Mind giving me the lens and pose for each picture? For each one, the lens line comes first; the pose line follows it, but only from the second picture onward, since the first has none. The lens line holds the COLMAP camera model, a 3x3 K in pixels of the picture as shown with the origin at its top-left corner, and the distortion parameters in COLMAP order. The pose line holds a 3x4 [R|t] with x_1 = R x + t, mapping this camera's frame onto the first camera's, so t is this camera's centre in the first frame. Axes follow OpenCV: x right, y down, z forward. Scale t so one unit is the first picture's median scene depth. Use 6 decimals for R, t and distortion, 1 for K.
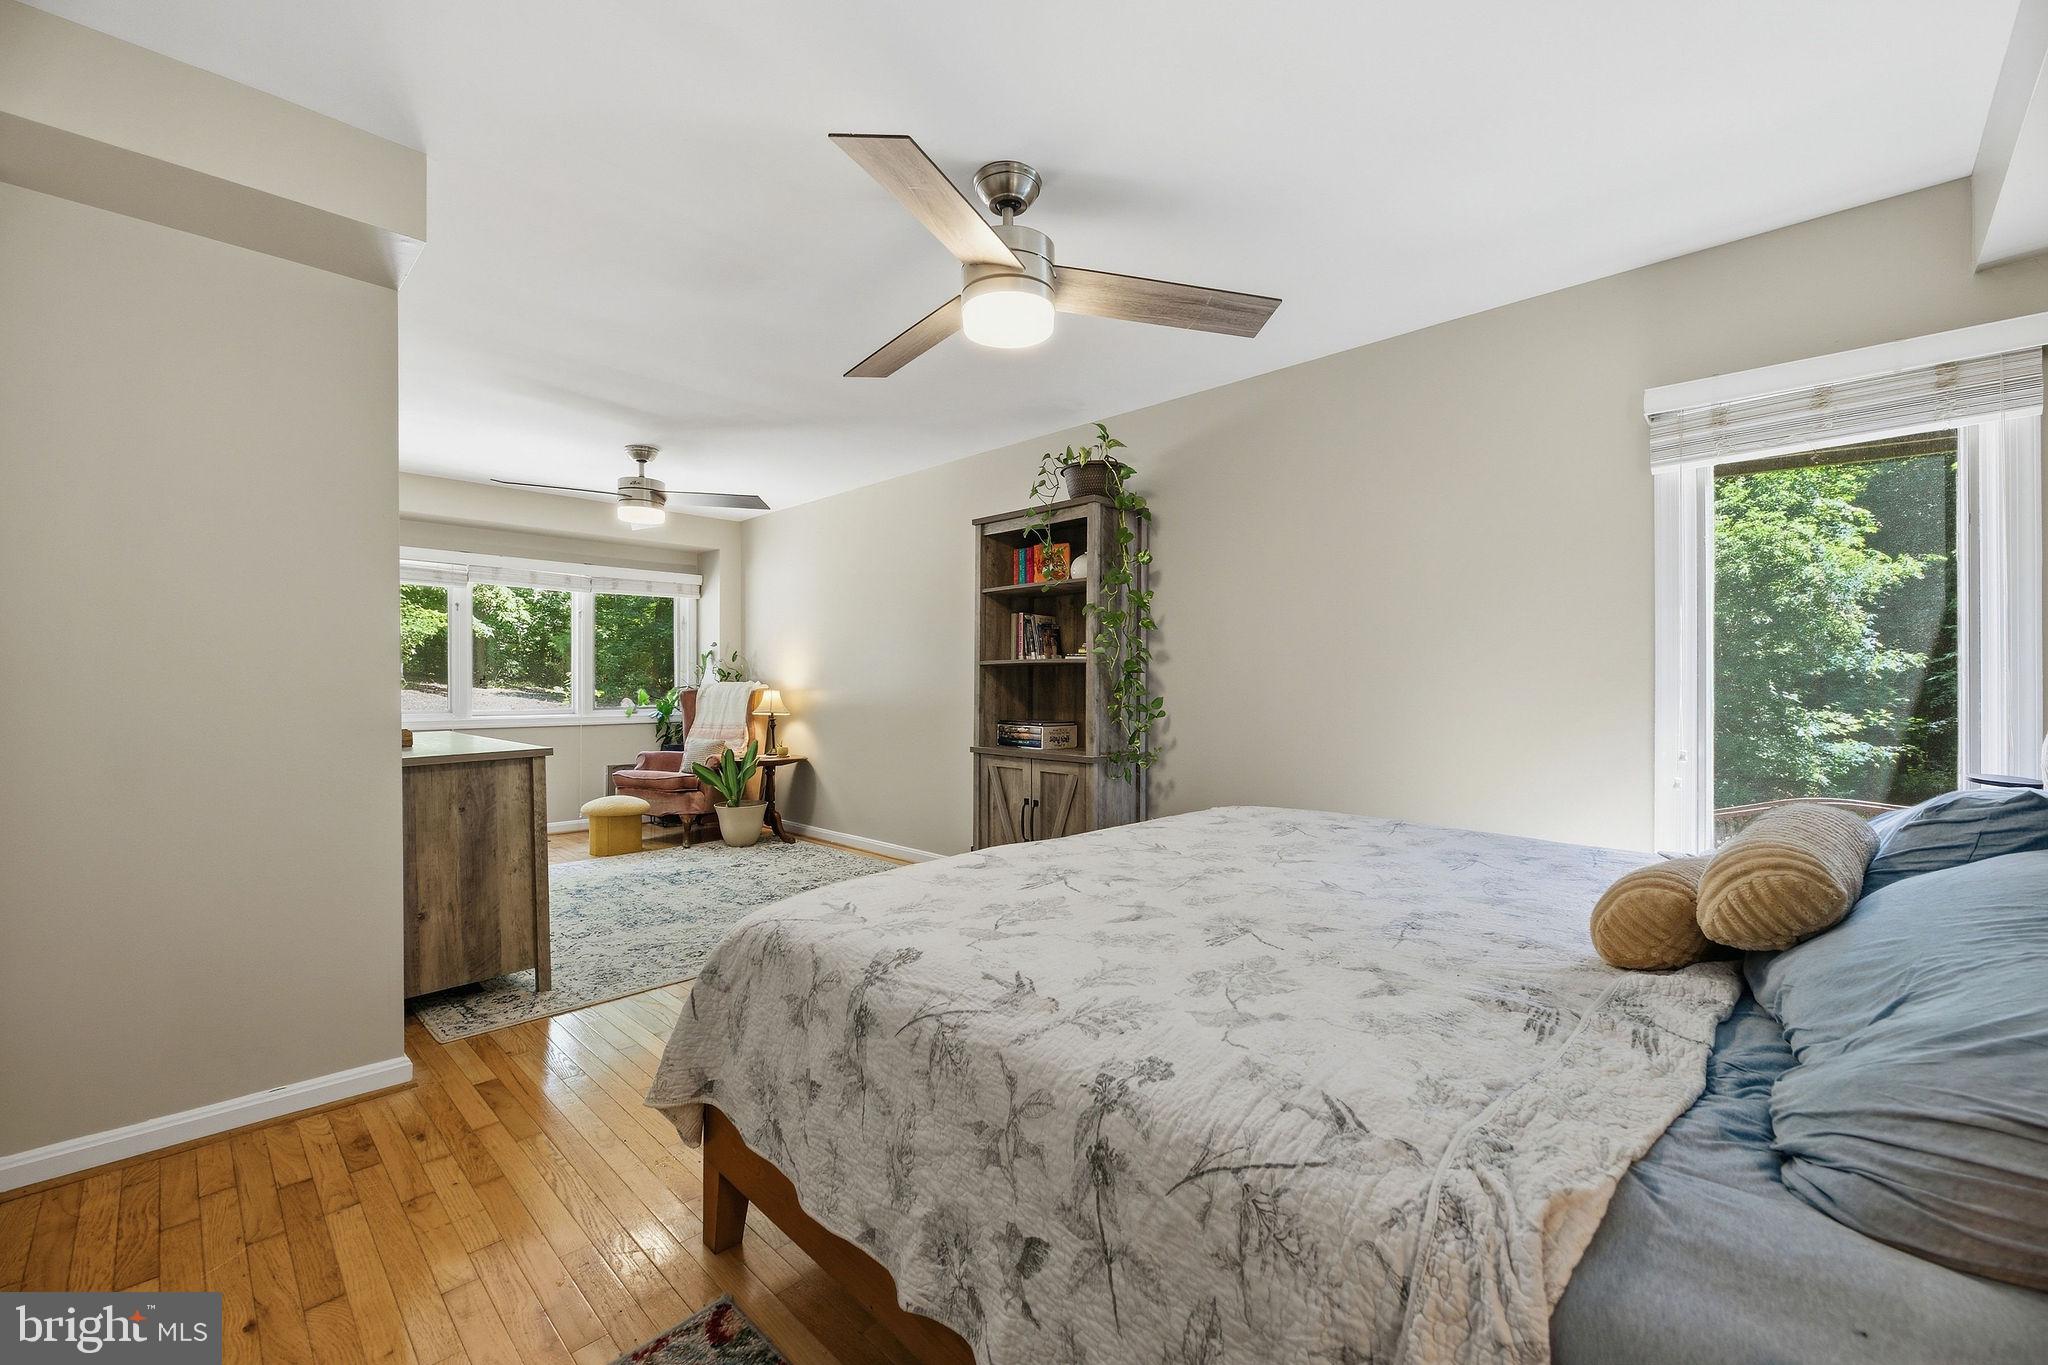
lens RADIAL K [[829.9, 0, 1015.3], [0, 829.9, 676.4], [0, 0, 1]] dist [0.001681, -0.005497]
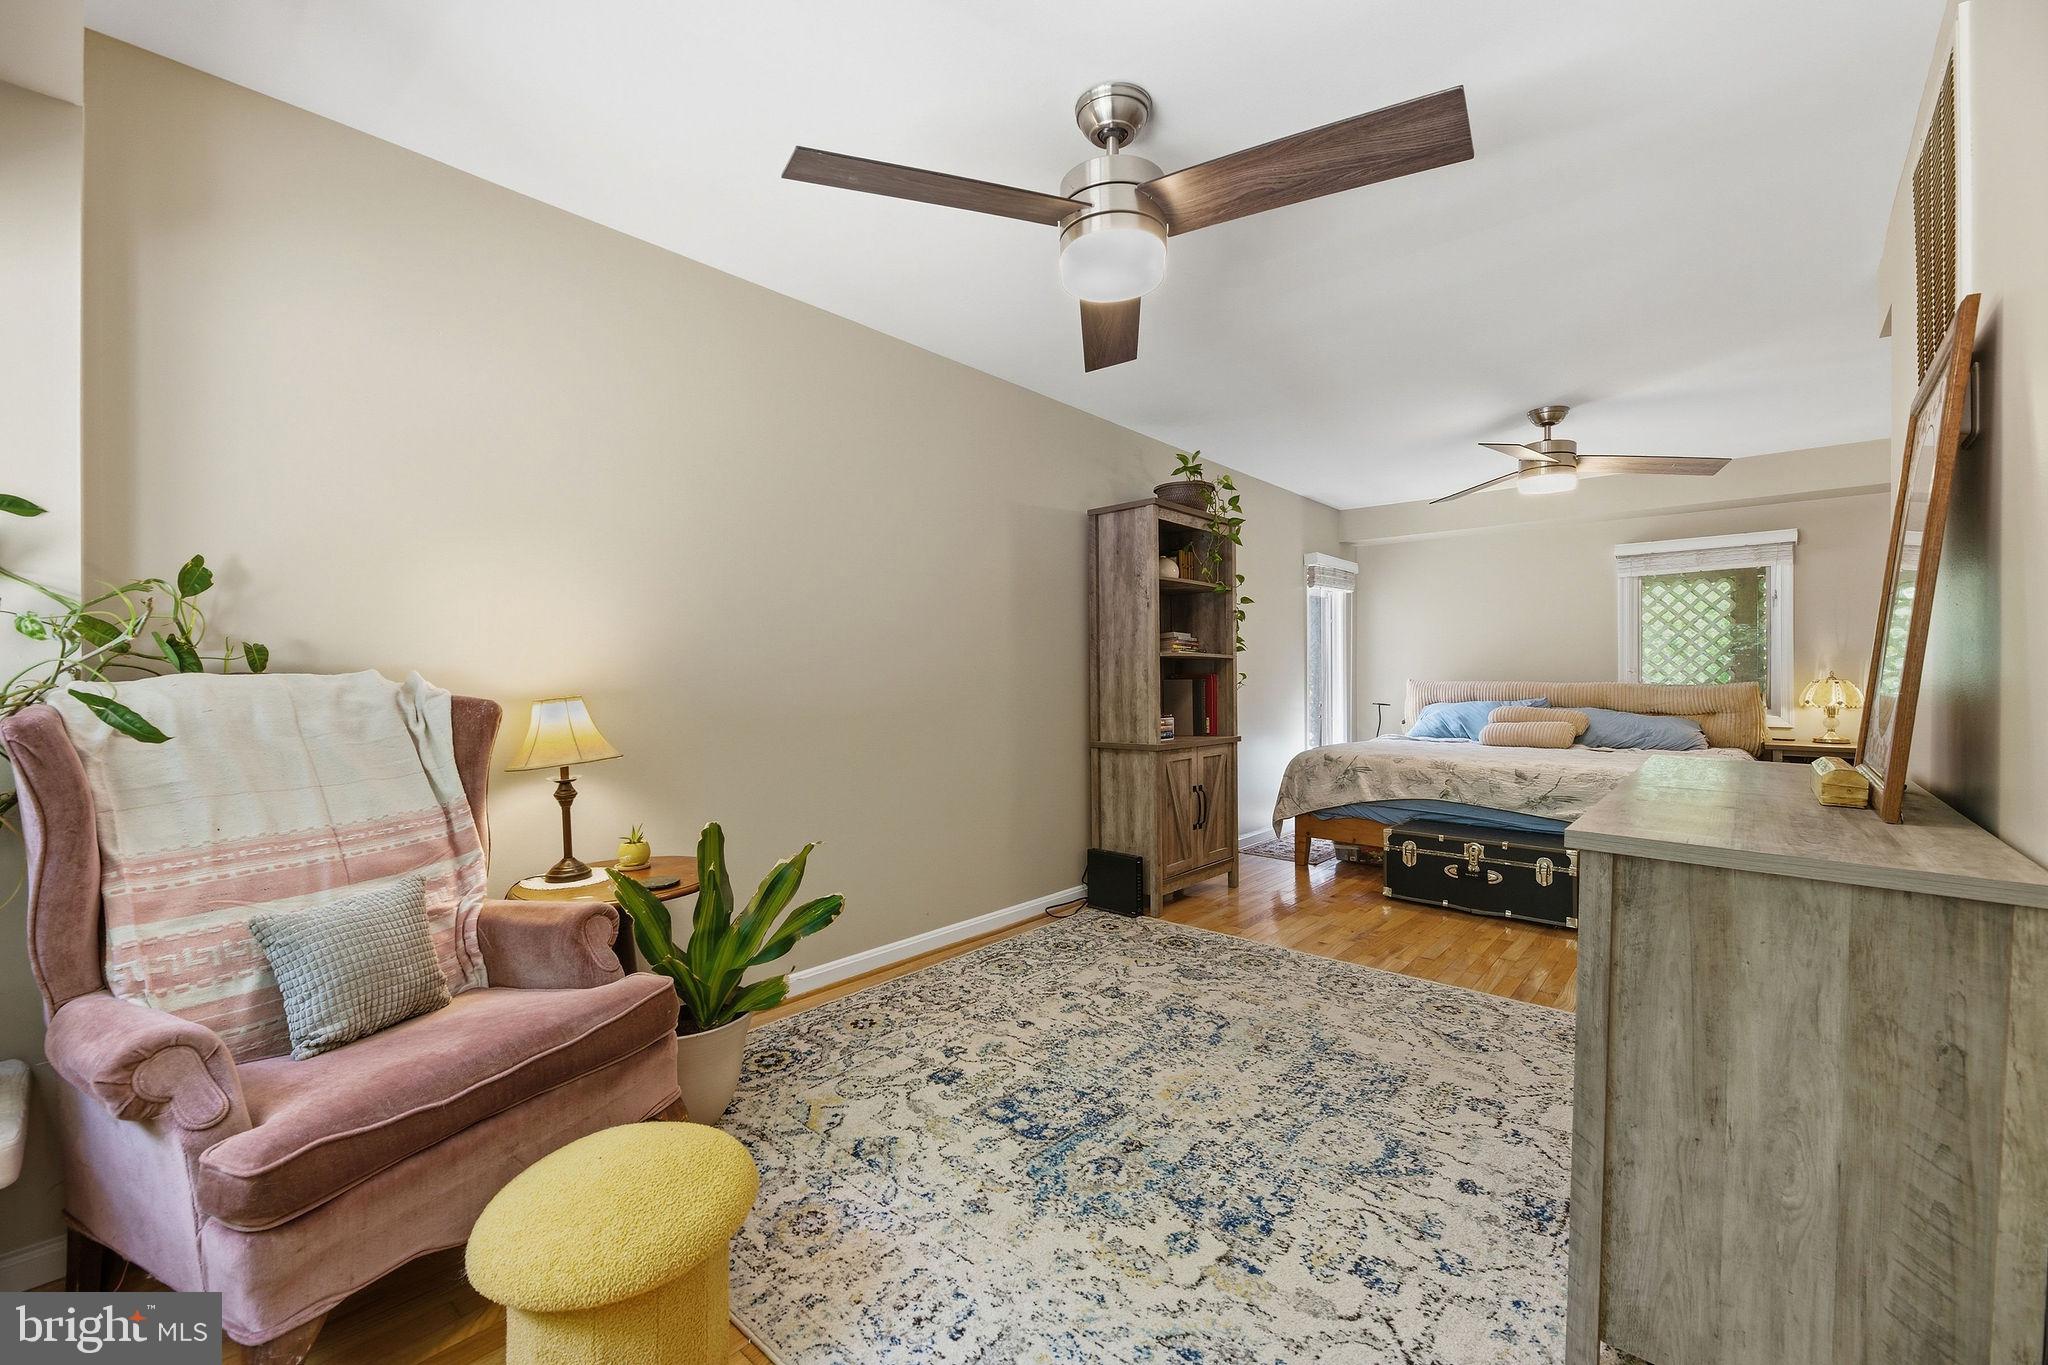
lens RADIAL K [[829.9, 0, 1015.3], [0, 829.9, 676.4], [0, 0, 1]] dist [0.001681, -0.005497]
pose [[-0.043606, 0.000054, 0.999049, -1.017265], [-0.003060, 0.999995, -0.000188, 0.009929], [-0.999044, -0.003066, -0.043606, 1.262880]]
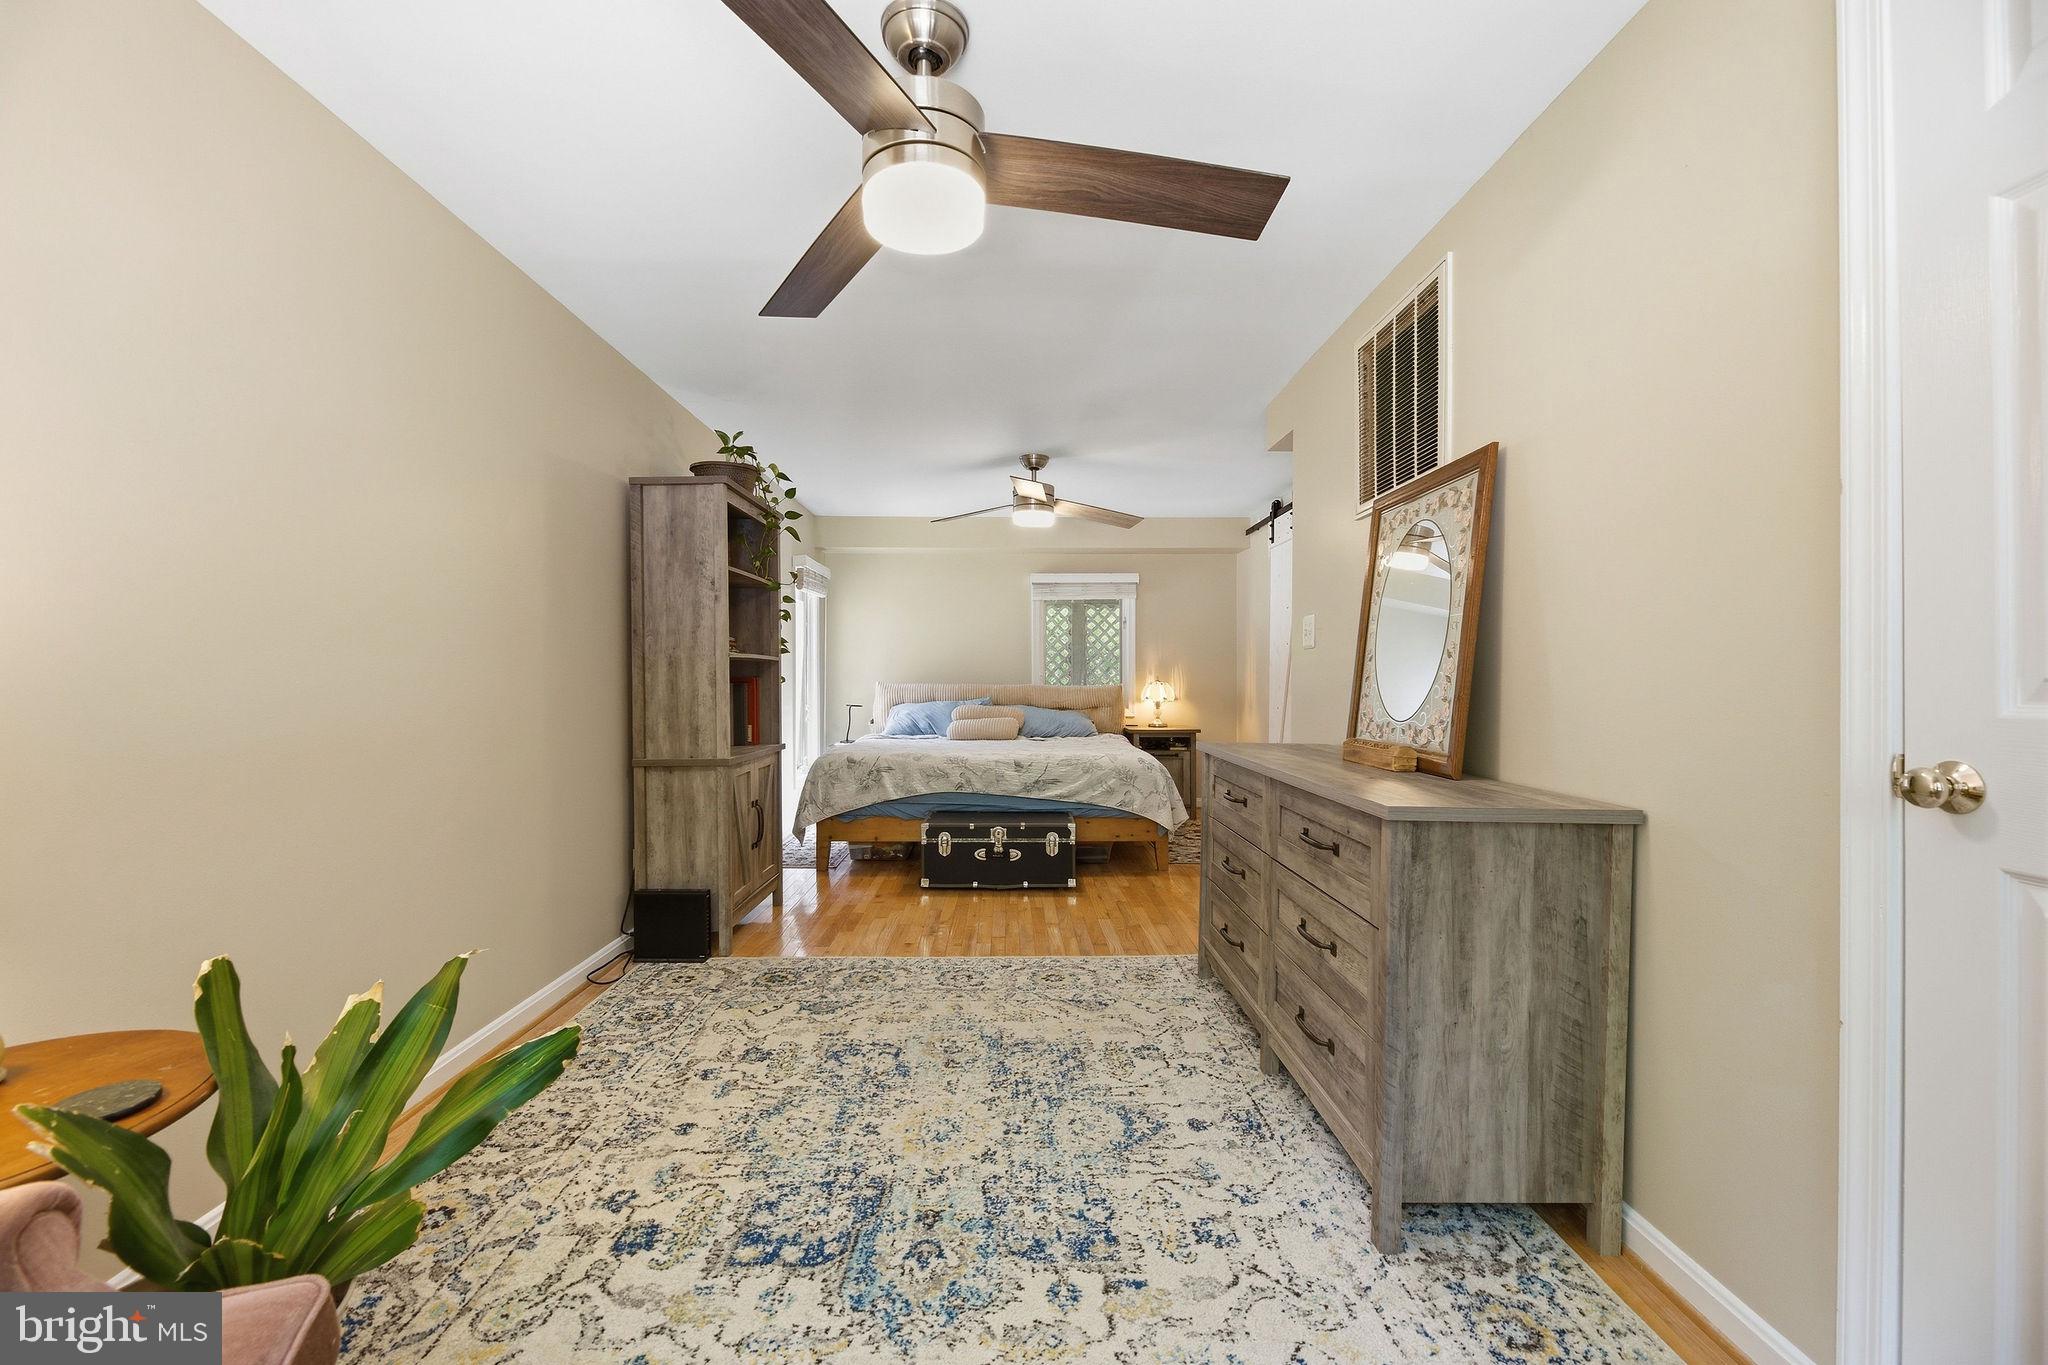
lens RADIAL K [[829.9, 0, 1015.3], [0, 829.9, 676.4], [0, 0, 1]] dist [0.001681, -0.005497]
pose [[-0.708043, 0.000506, 0.706169, -0.862931], [-0.003416, 0.999986, -0.004141, 0.007555], [-0.706161, -0.005344, -0.708031, 1.450242]]
